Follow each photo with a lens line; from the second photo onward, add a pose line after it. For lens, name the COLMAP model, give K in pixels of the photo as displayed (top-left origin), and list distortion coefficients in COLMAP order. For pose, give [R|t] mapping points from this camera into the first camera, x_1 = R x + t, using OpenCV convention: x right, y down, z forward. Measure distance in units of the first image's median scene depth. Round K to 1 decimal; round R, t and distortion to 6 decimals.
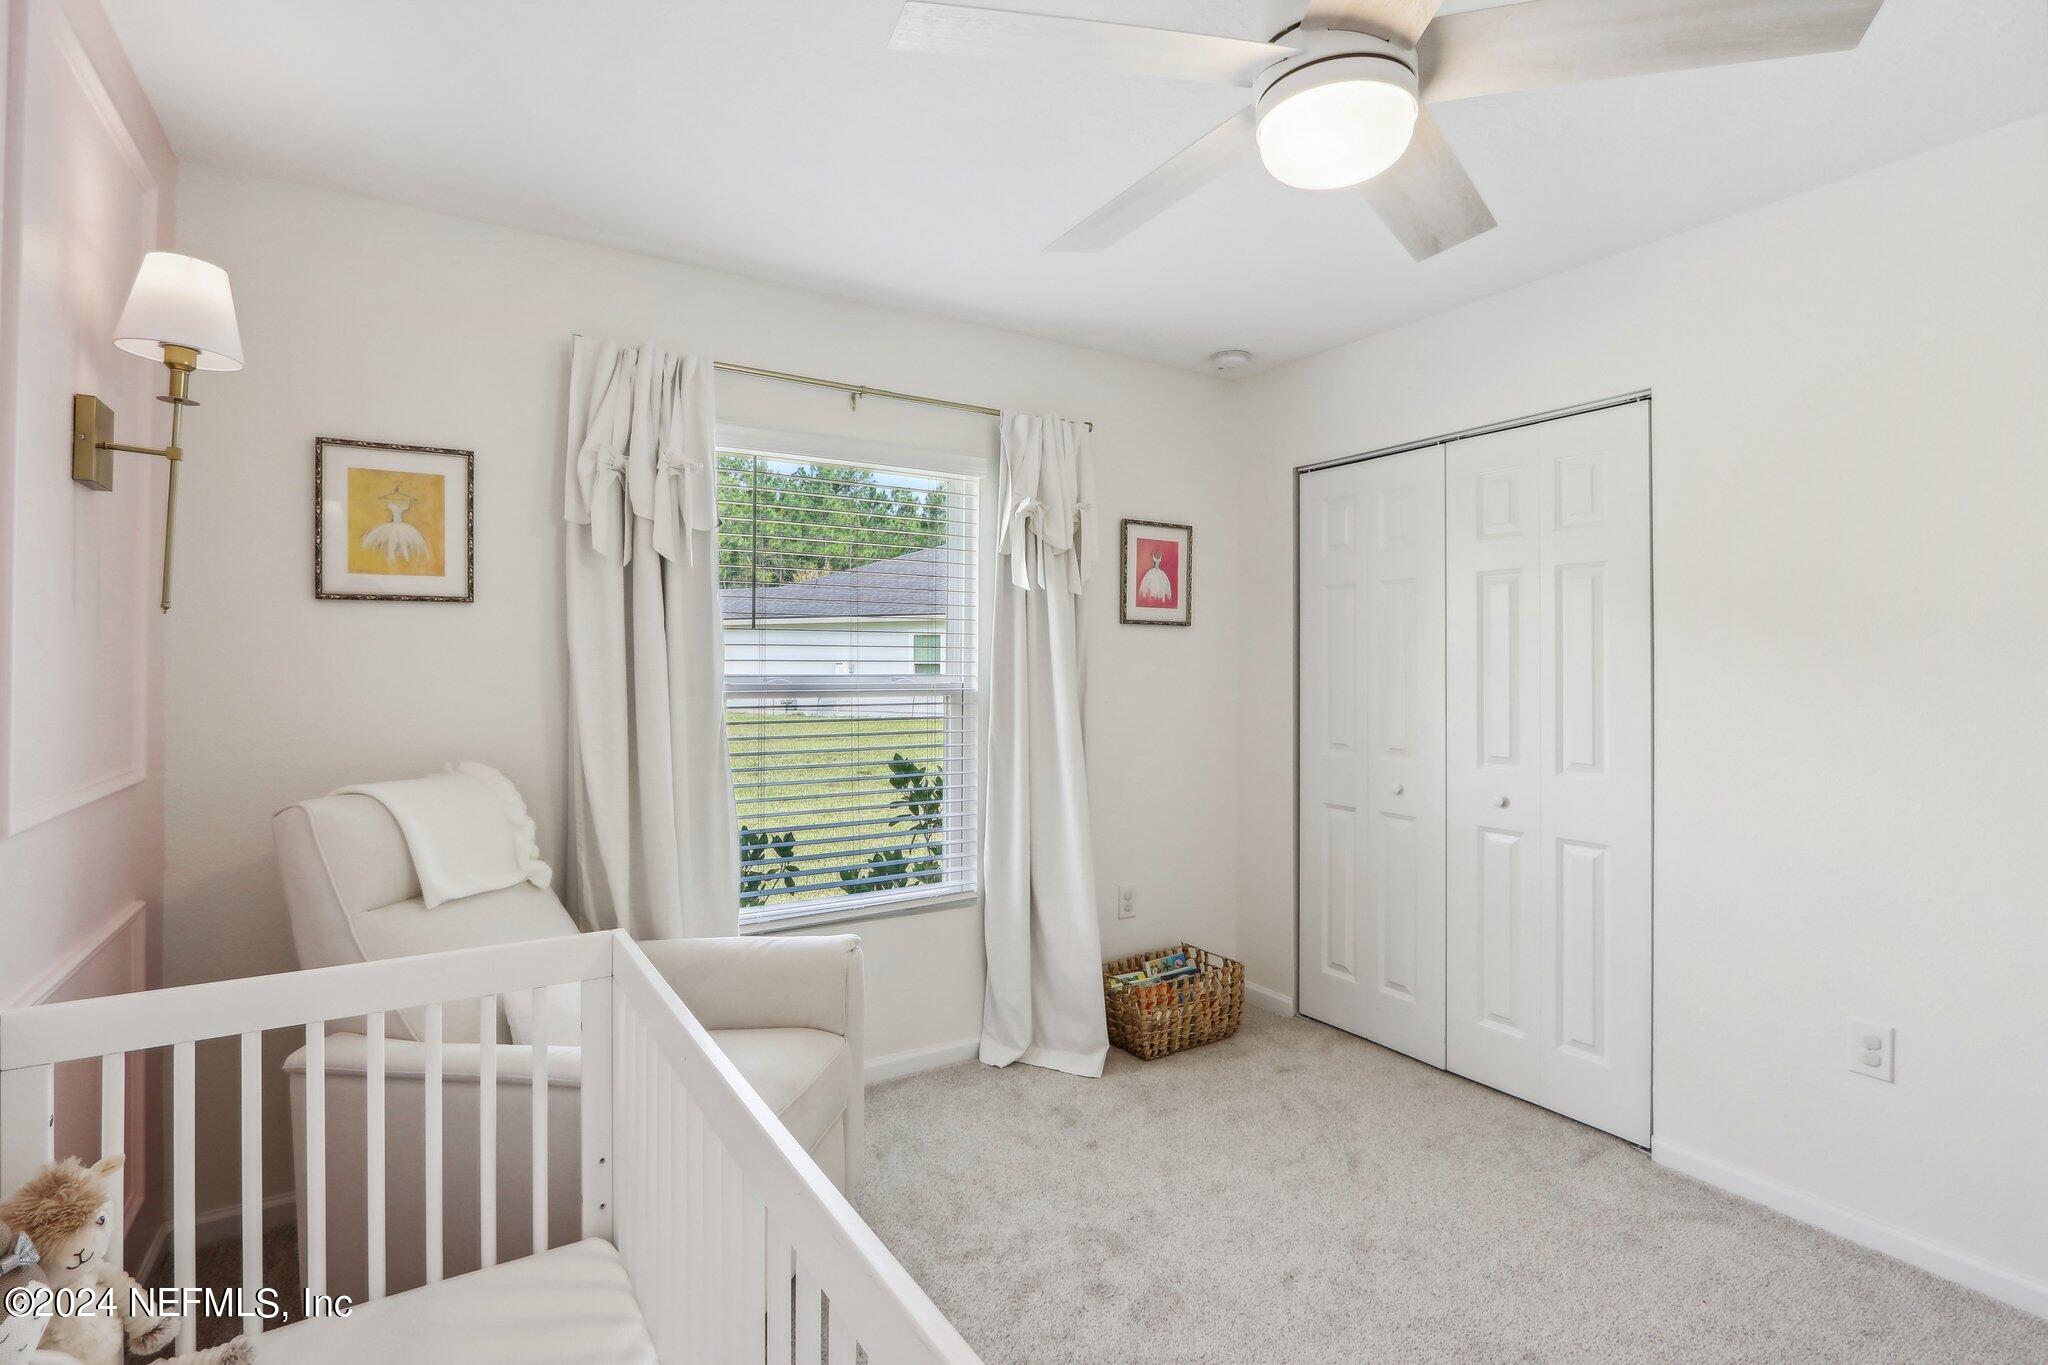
lens RADIAL K [[967.1, 0, 1020.3], [0, 967.1, 664.0], [0, 0, 1]] dist [-0.000957, -0.000187]
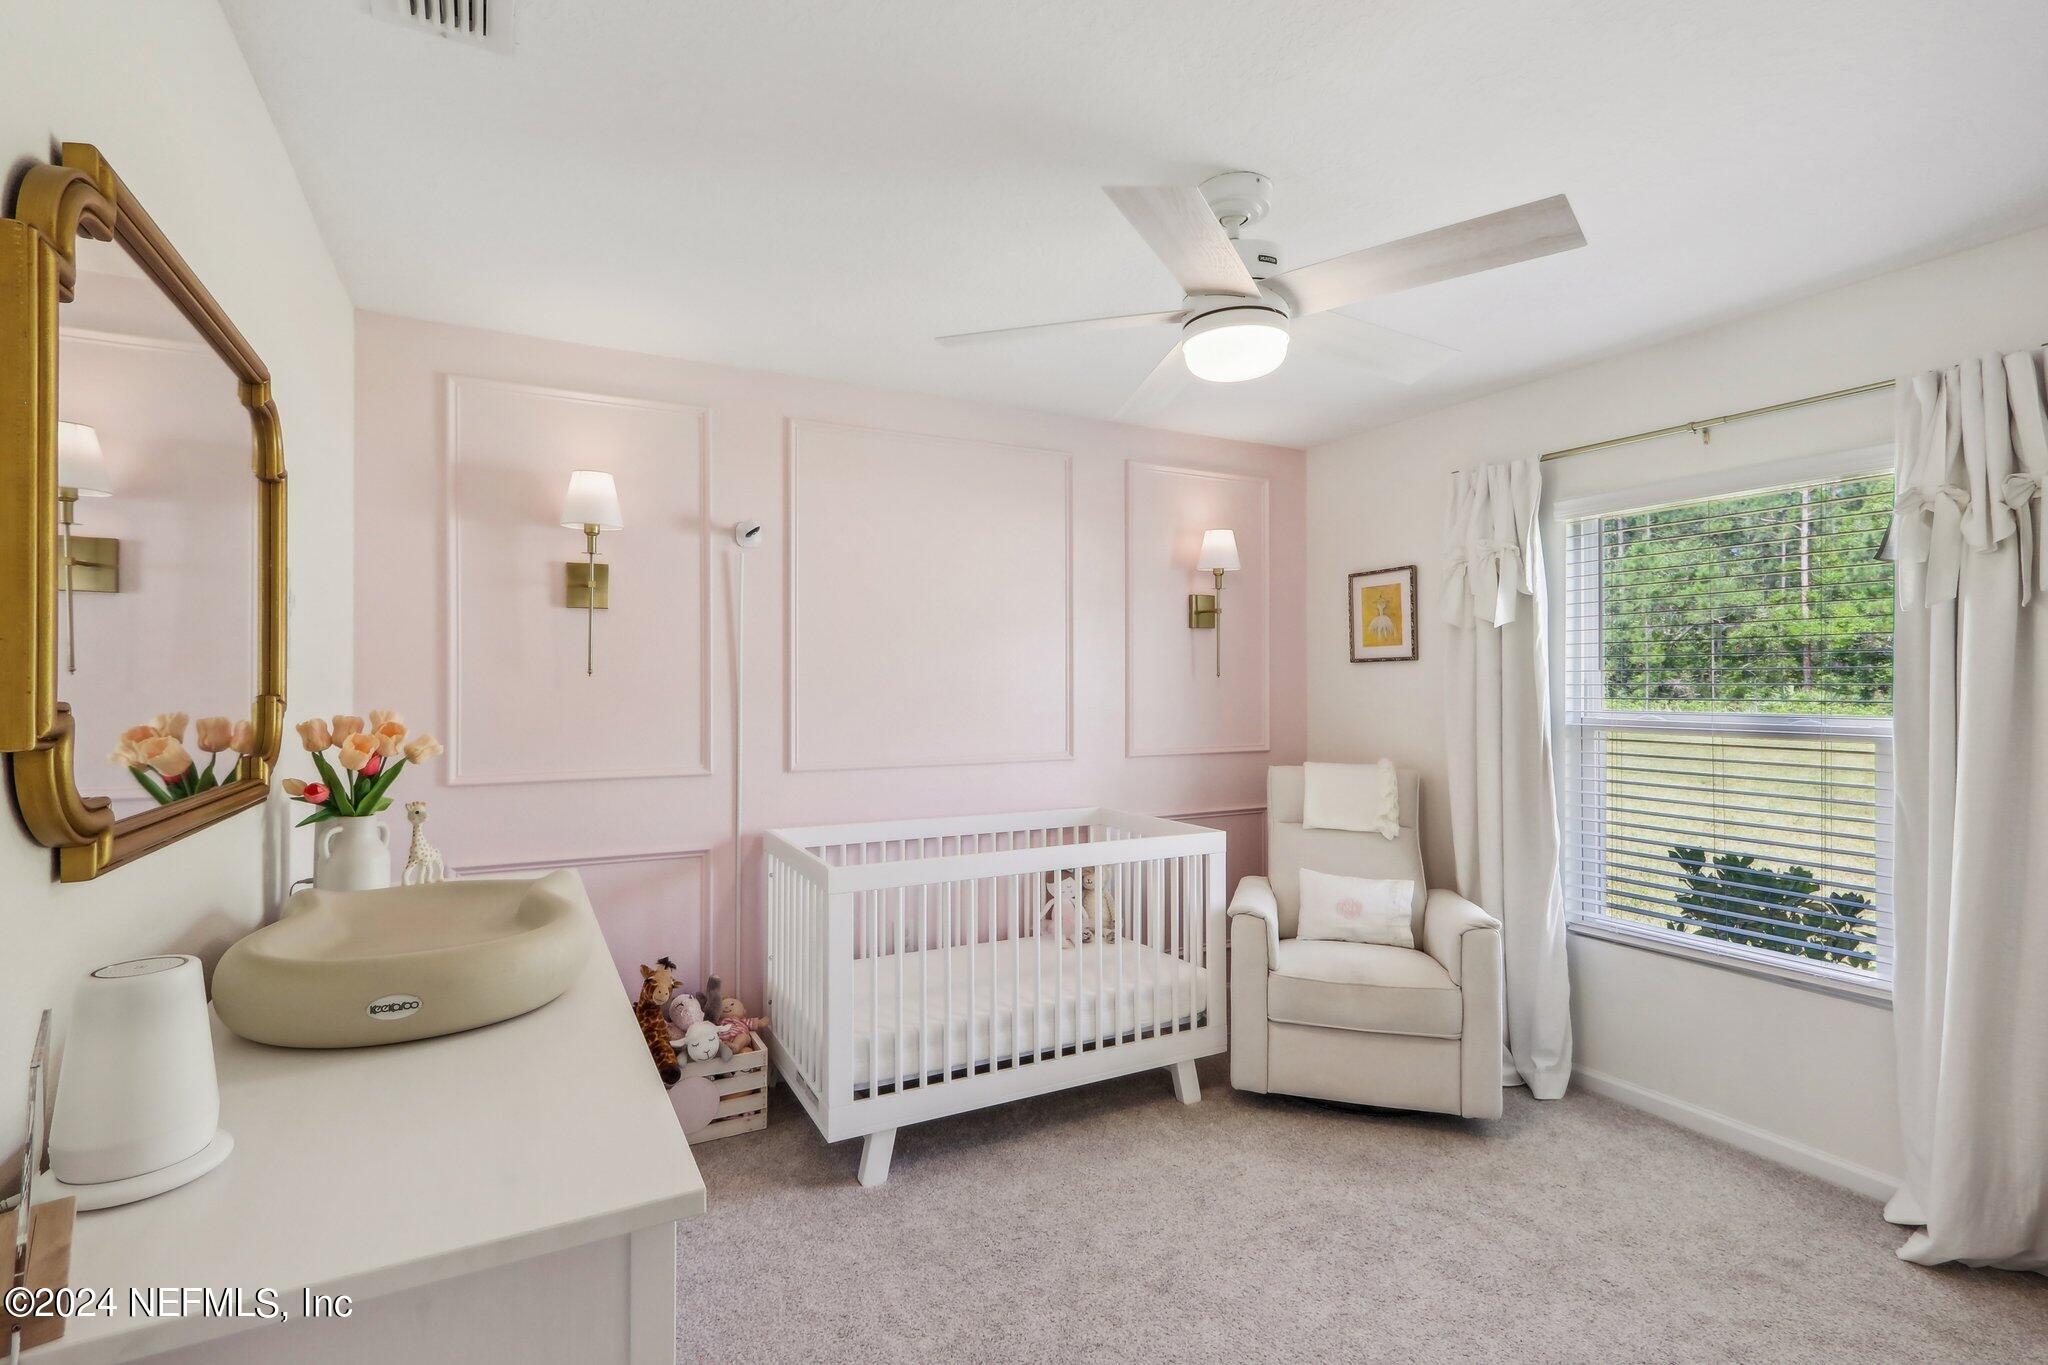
lens RADIAL K [[946.6, 0, 983.3], [0, 946.6, 690.1], [0, 0, 1]] dist [-0.001734, 0.000357]
pose [[-0.063105, -0.001455, -0.998006, 1.041254], [-0.006456, 0.999979, -0.001049, -0.009546], [0.997986, 0.006377, -0.063113, 0.409432]]
